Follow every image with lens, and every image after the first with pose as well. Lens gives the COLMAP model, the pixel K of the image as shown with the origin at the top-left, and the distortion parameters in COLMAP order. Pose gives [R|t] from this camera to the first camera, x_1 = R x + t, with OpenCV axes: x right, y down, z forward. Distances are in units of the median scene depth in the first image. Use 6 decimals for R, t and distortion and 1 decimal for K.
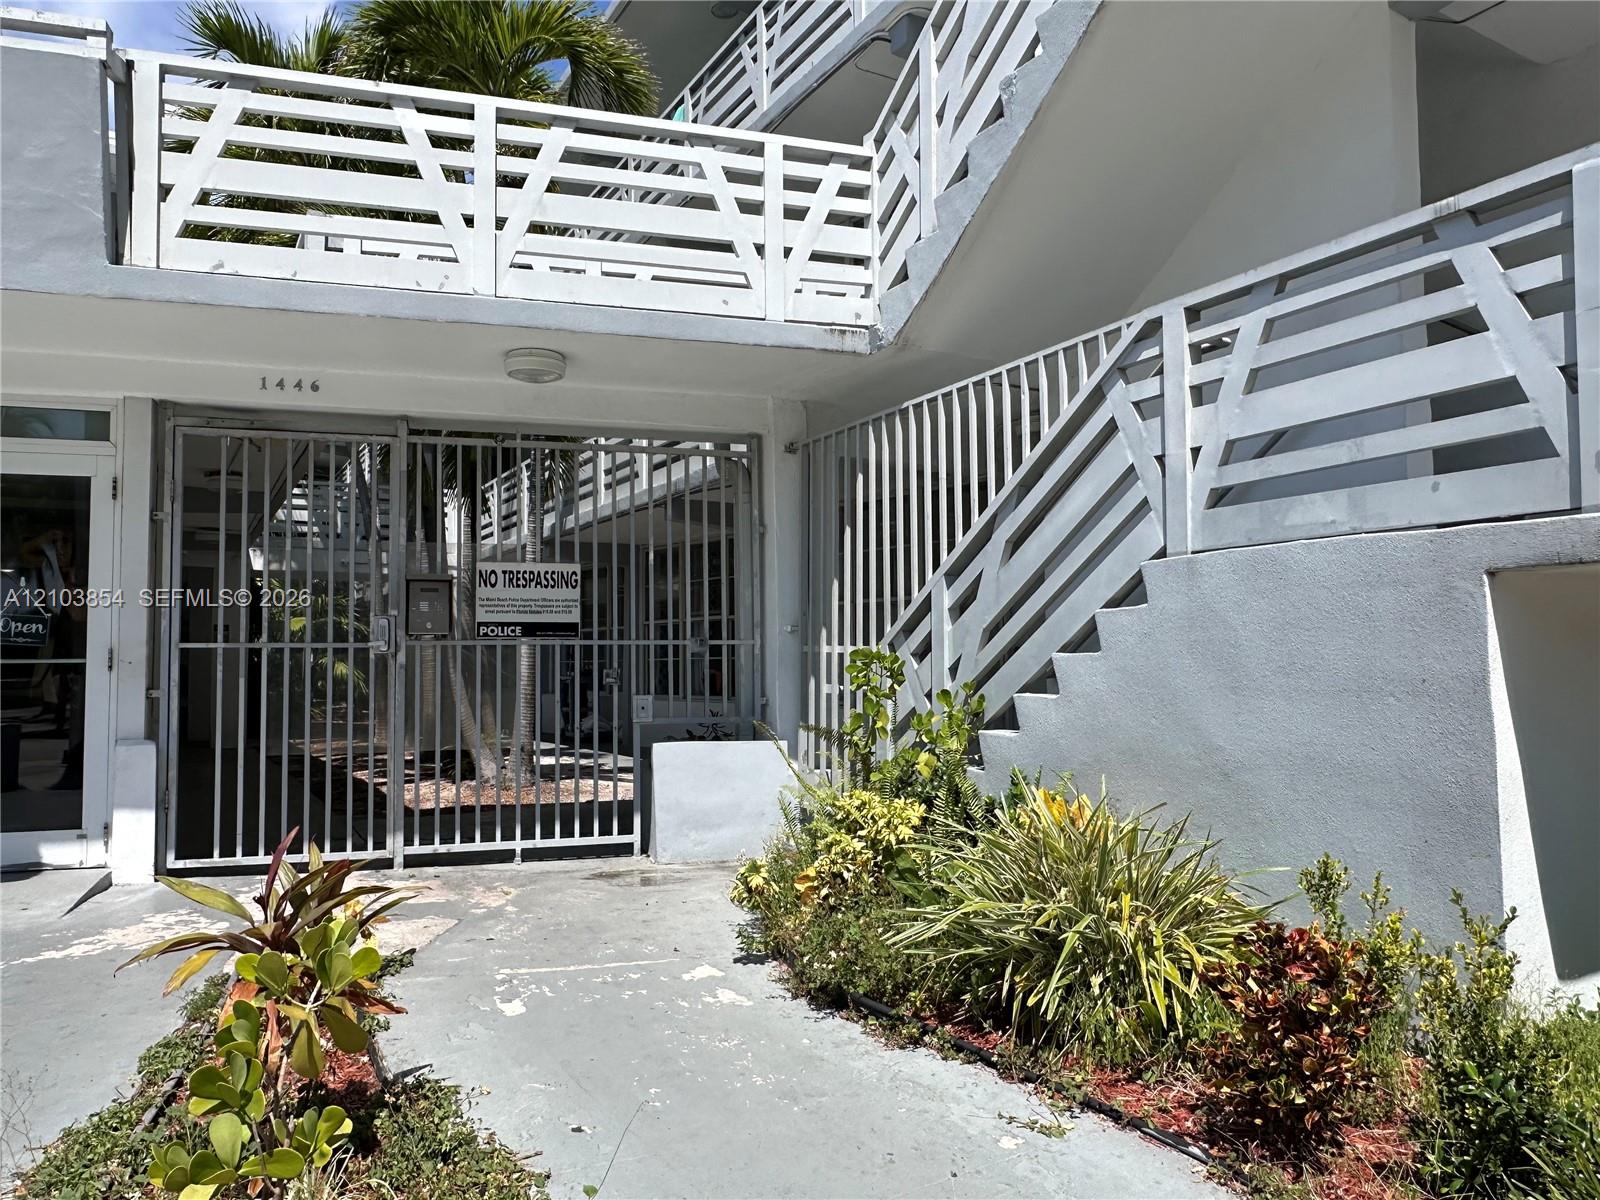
lens RADIAL K [[1088.9, 0, 800.0], [0, 1088.9, 600.0], [0, 0, 1]] dist [-0.024553, 0.039257]
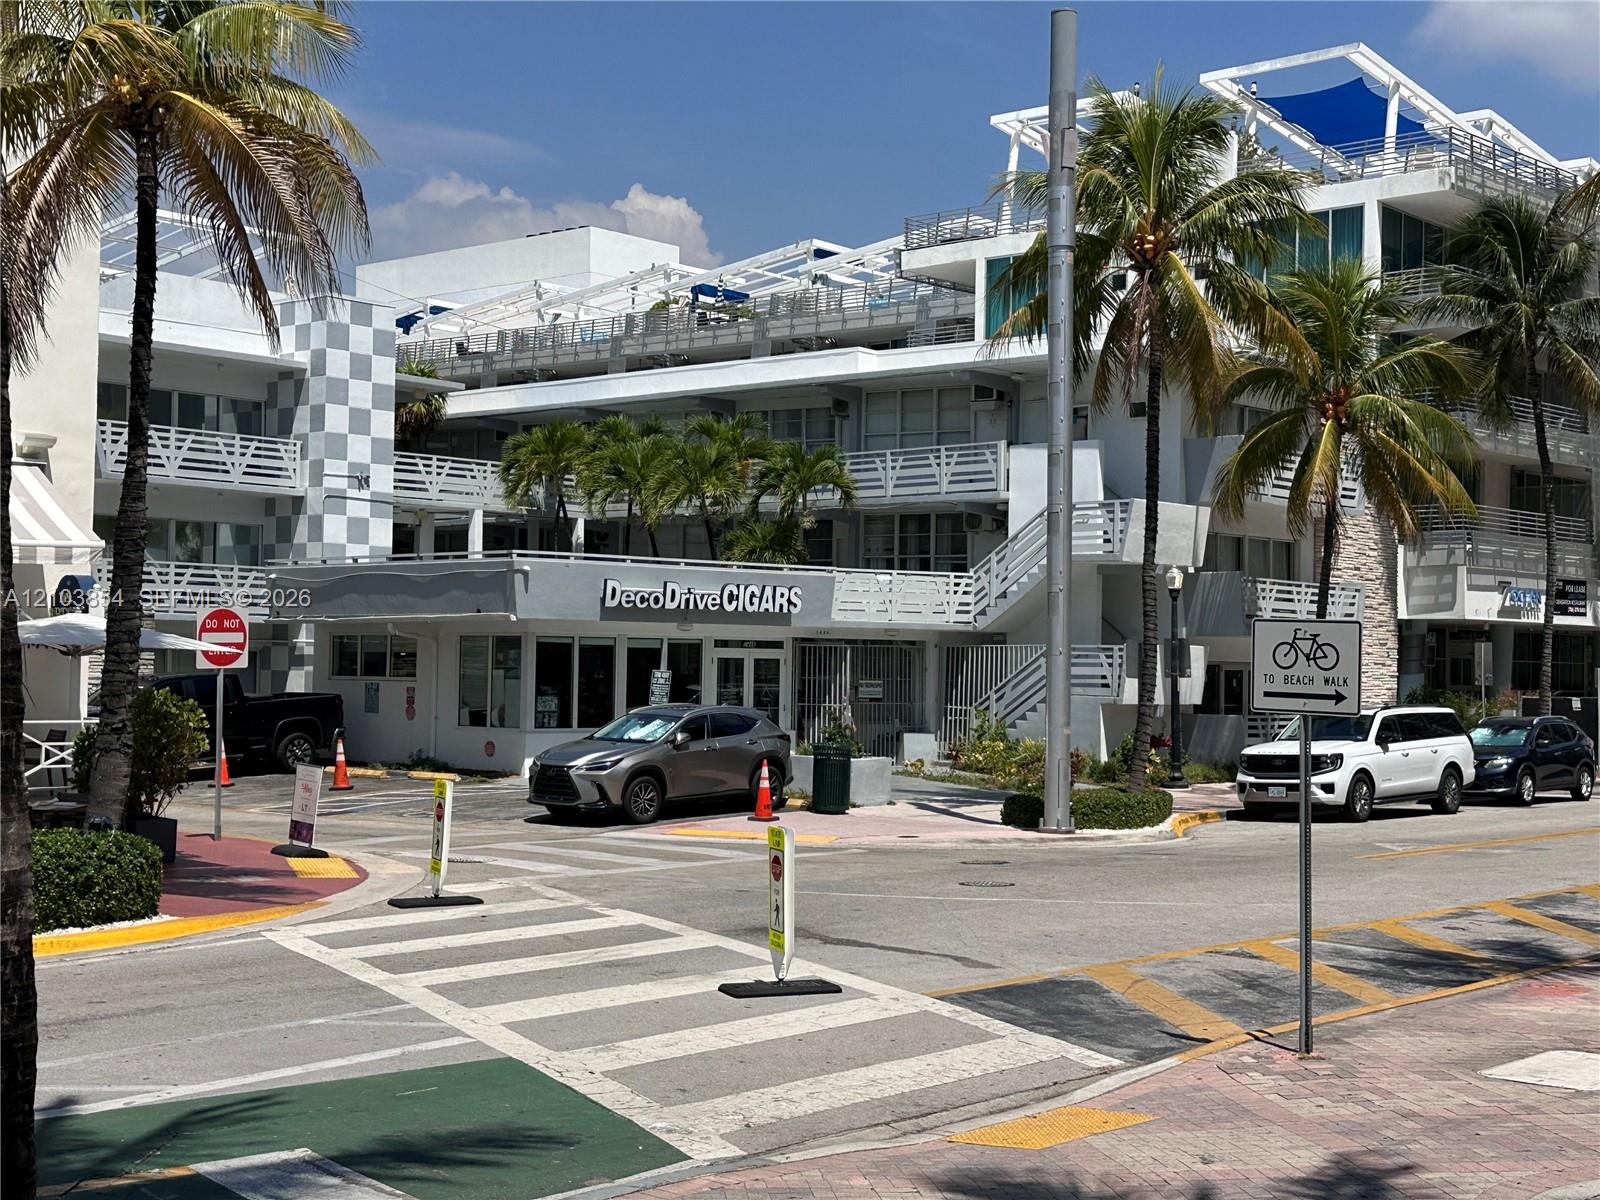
lens RADIAL K [[2156.1, 0, 800.0], [0, 2156.1, 600.0], [0, 0, 1]] dist [0.161232, -0.193264]
pose [[0.946250, 0.031728, 0.321877, -2.996677], [-0.042931, 0.998692, 0.027765, -0.527017], [-0.320575, -0.040091, 0.946374, -6.063093]]
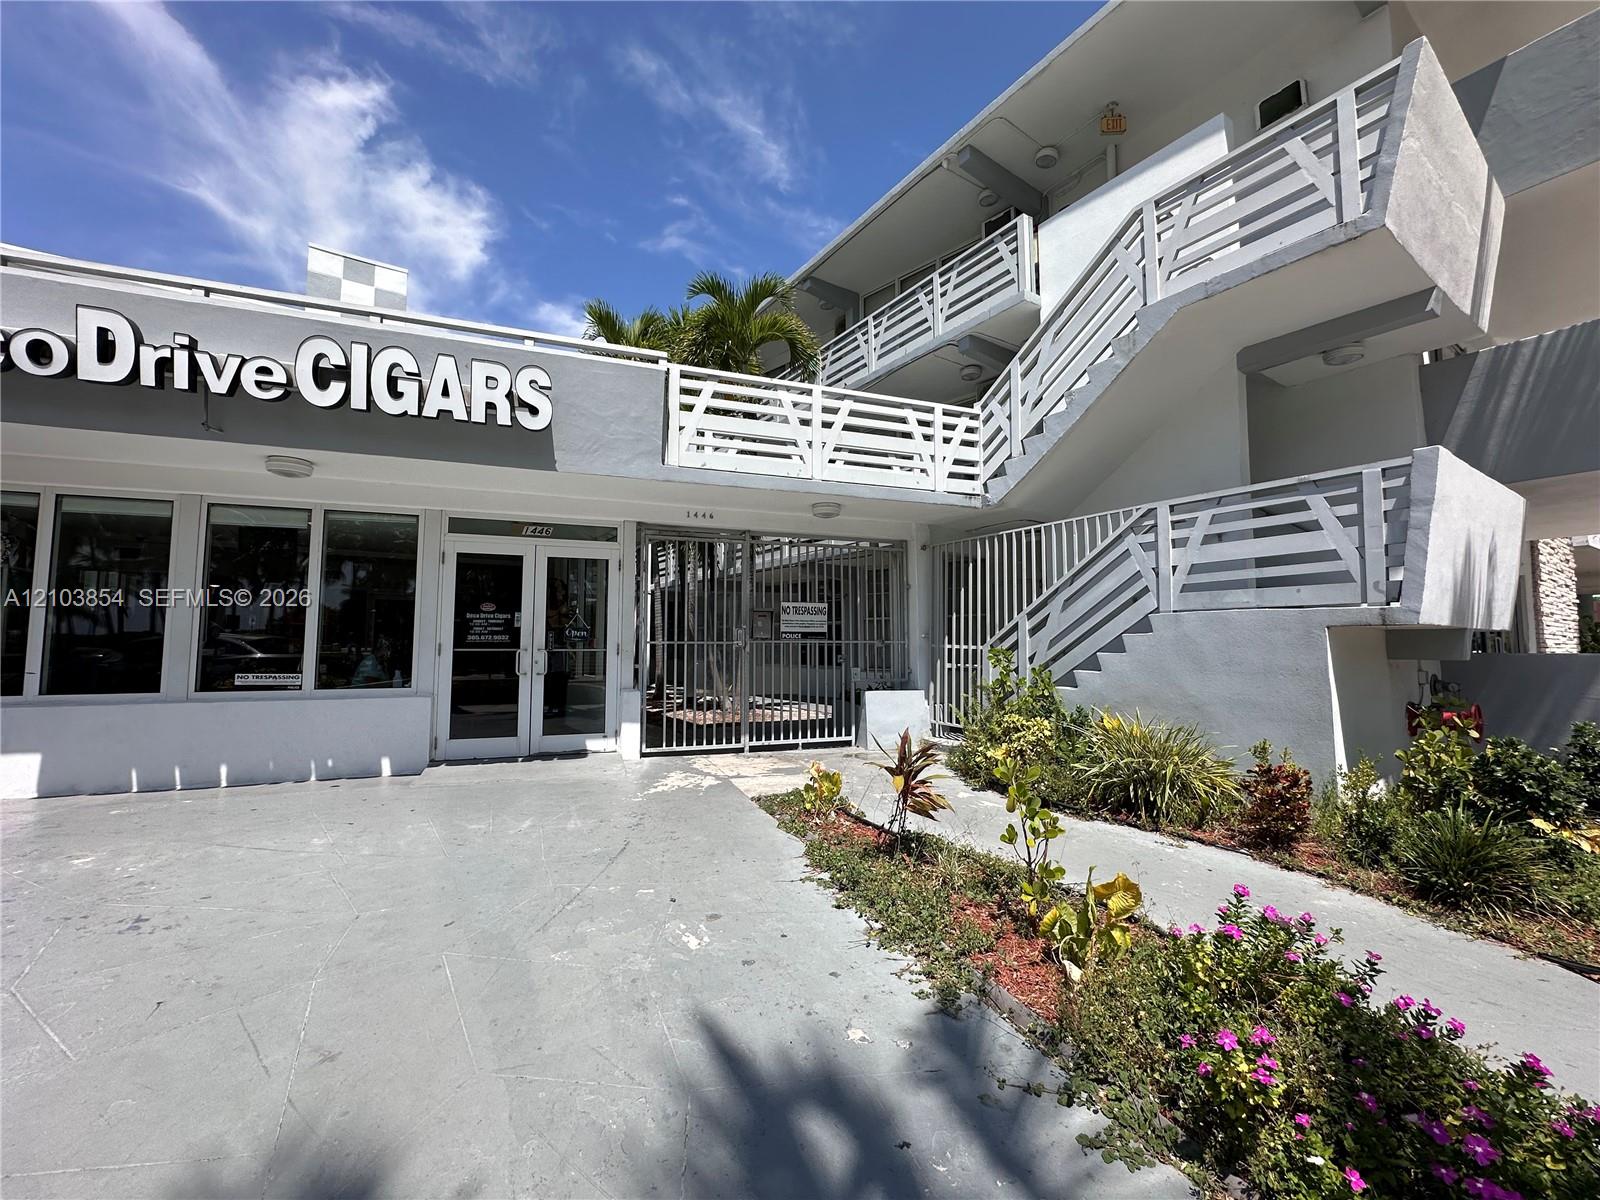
lens RADIAL K [[631.4, 0, 800.0], [0, 631.4, 600.0], [0, 0, 1]] dist [-0.020296, 0.015186]
pose [[0.997647, 0.014199, 0.067071, -0.375126], [-0.013620, 0.999866, -0.009078, -0.031916], [-0.067191, 0.008143, 0.997707, -0.204309]]
